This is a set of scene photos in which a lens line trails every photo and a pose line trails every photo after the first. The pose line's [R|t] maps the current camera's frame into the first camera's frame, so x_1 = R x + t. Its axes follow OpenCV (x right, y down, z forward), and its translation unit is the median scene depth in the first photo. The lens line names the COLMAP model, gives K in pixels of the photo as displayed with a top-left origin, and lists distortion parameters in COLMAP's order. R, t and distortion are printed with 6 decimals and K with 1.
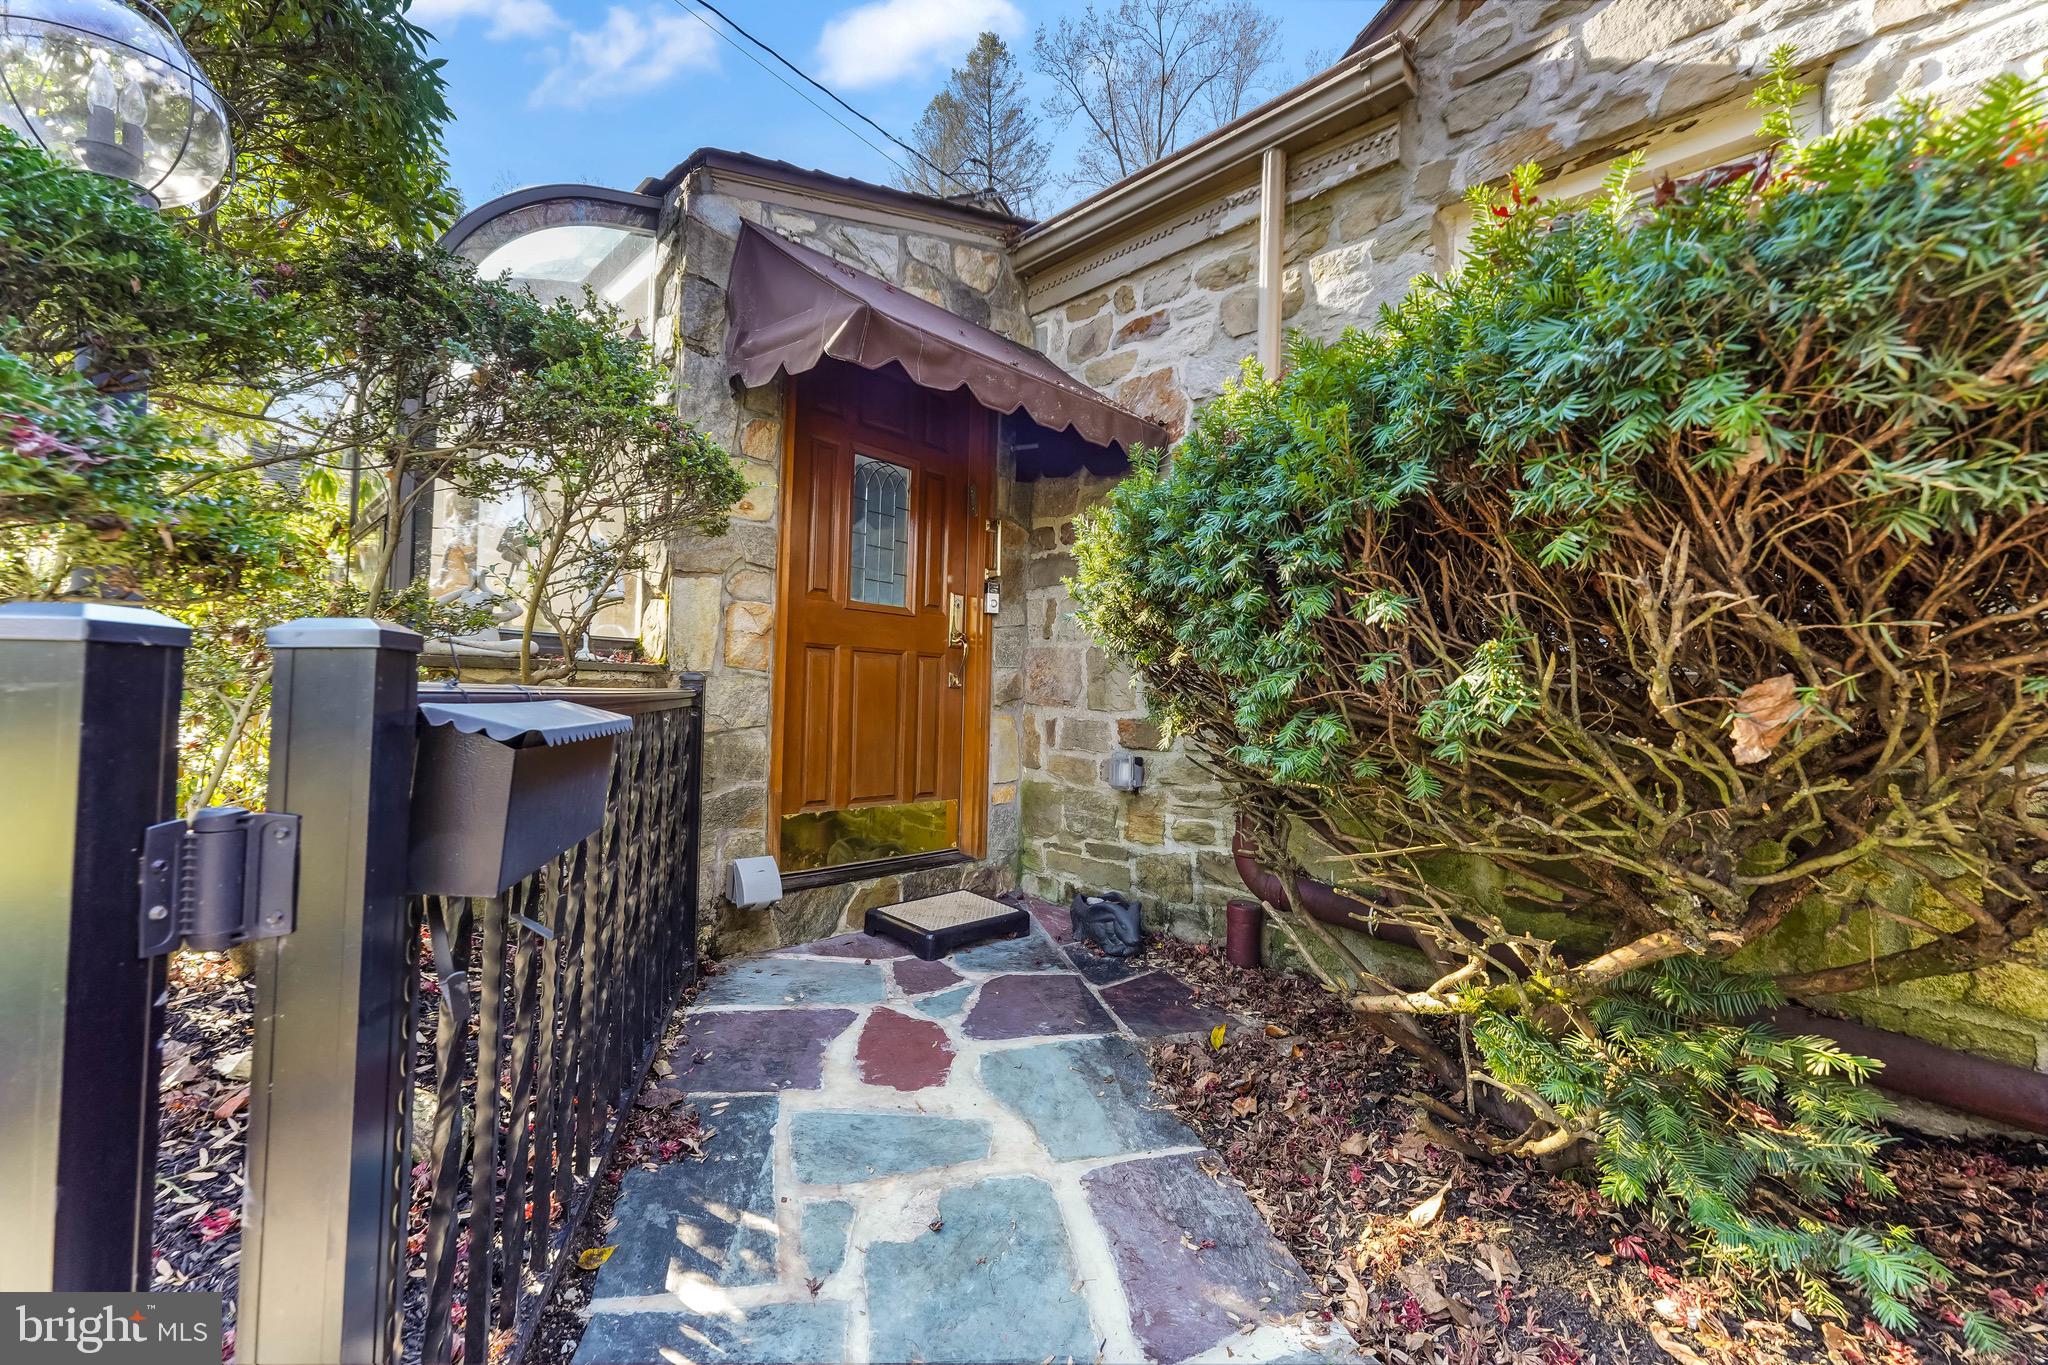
lens RADIAL K [[830.6, 0, 1024.8], [0, 830.6, 676.3], [0, 0, 1]] dist [-0.001049, 0.000008]
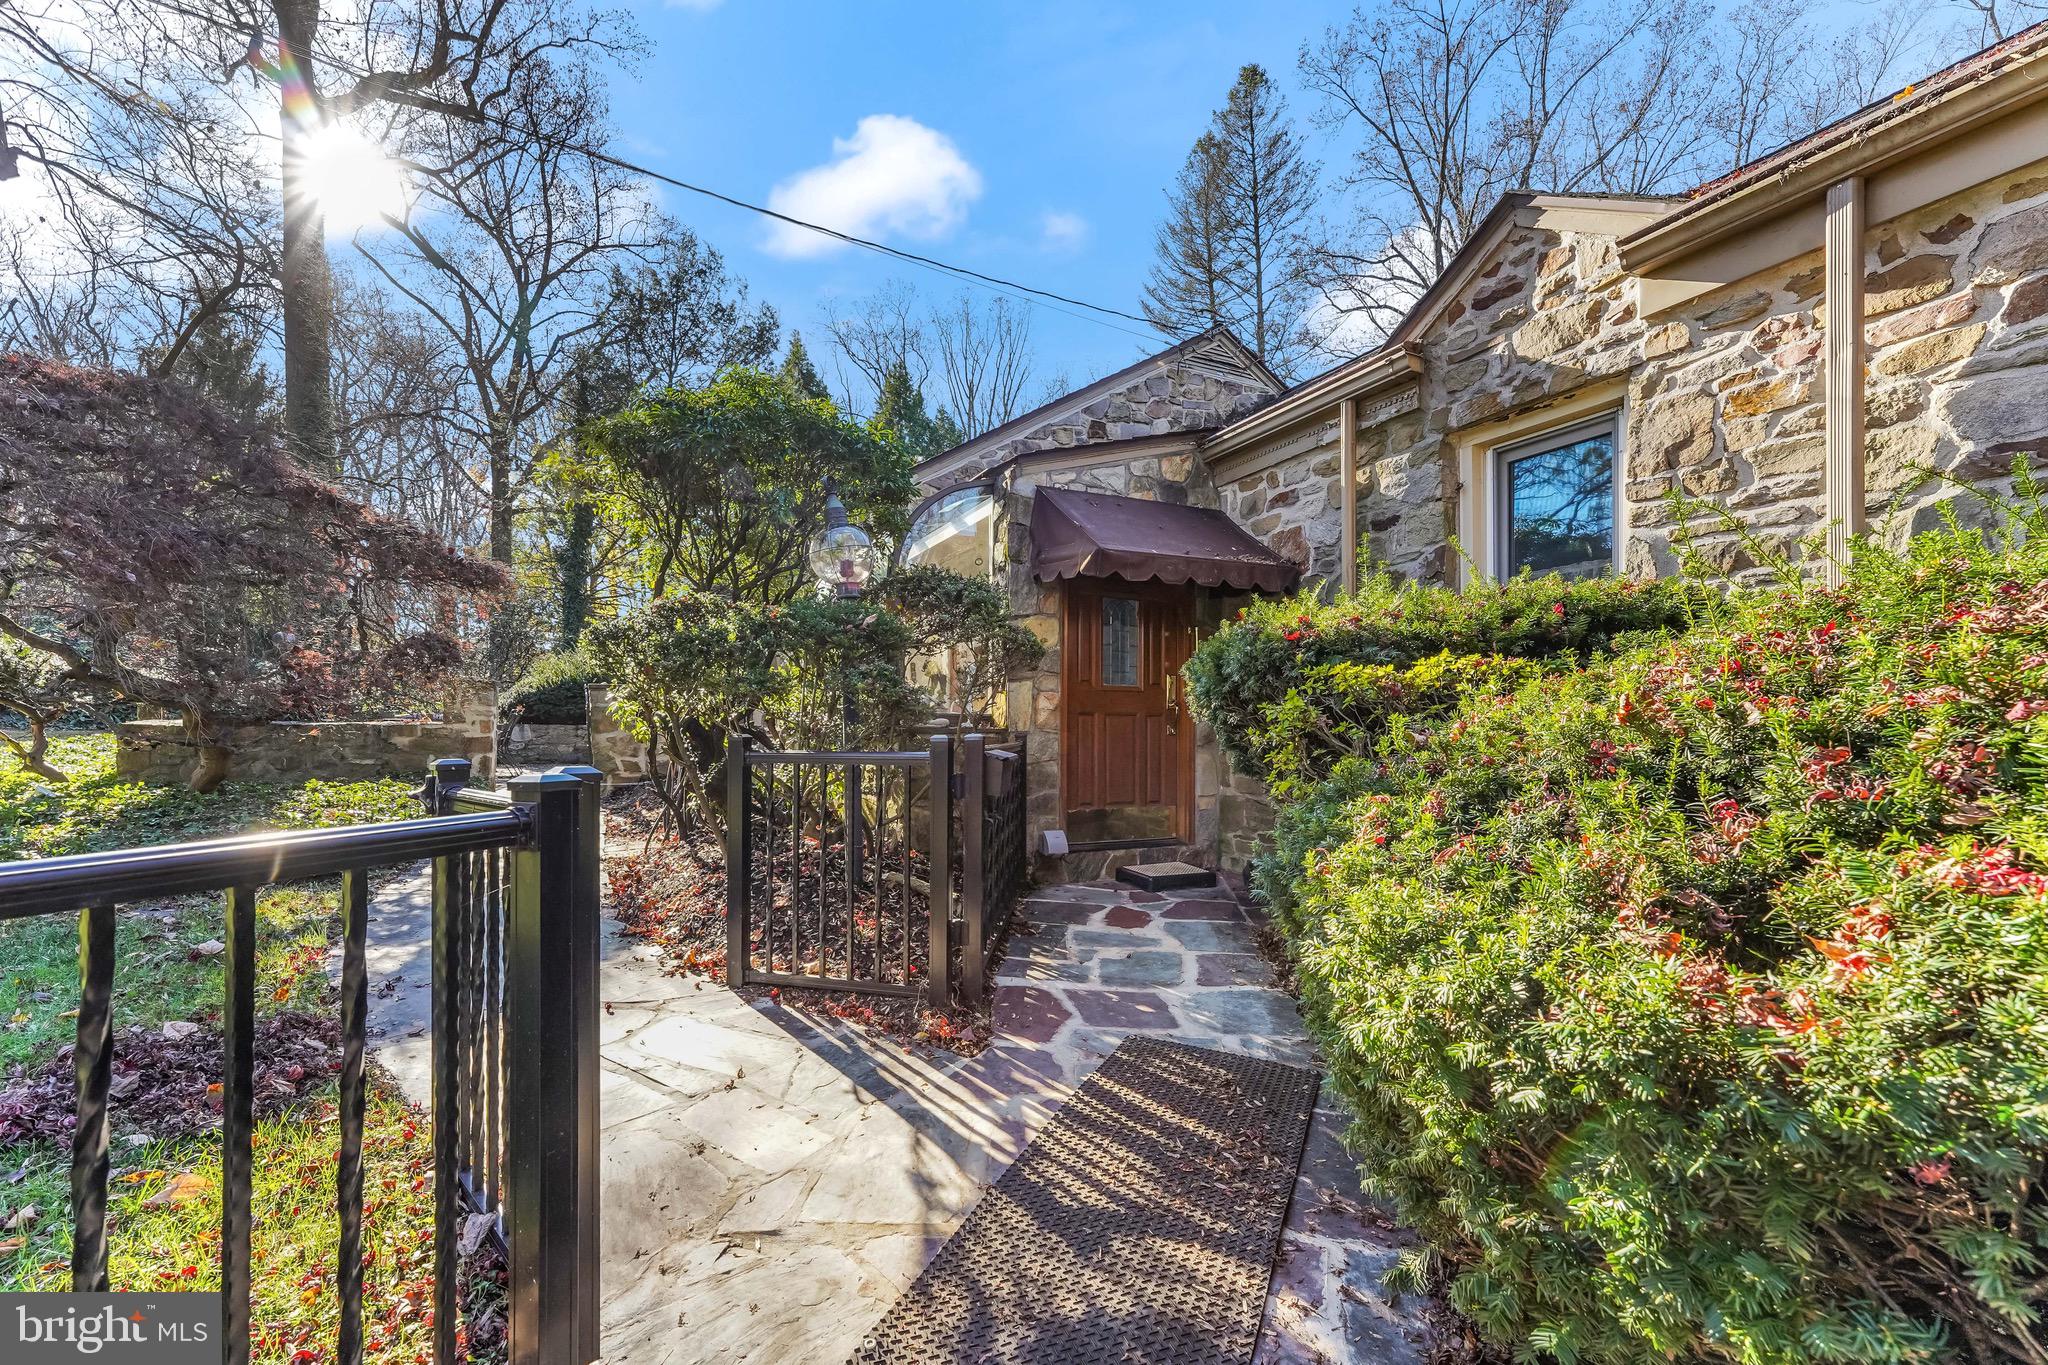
lens RADIAL K [[830.6, 0, 1019.6], [0, 830.6, 736.8], [0, 0, 1]] dist [-0.001049, 0.000008]
pose [[0.940862, -0.021343, -0.338116, 0.237515], [0.031161, 0.999235, 0.023634, -0.038121], [0.337353, -0.032772, 0.940808, -0.773560]]
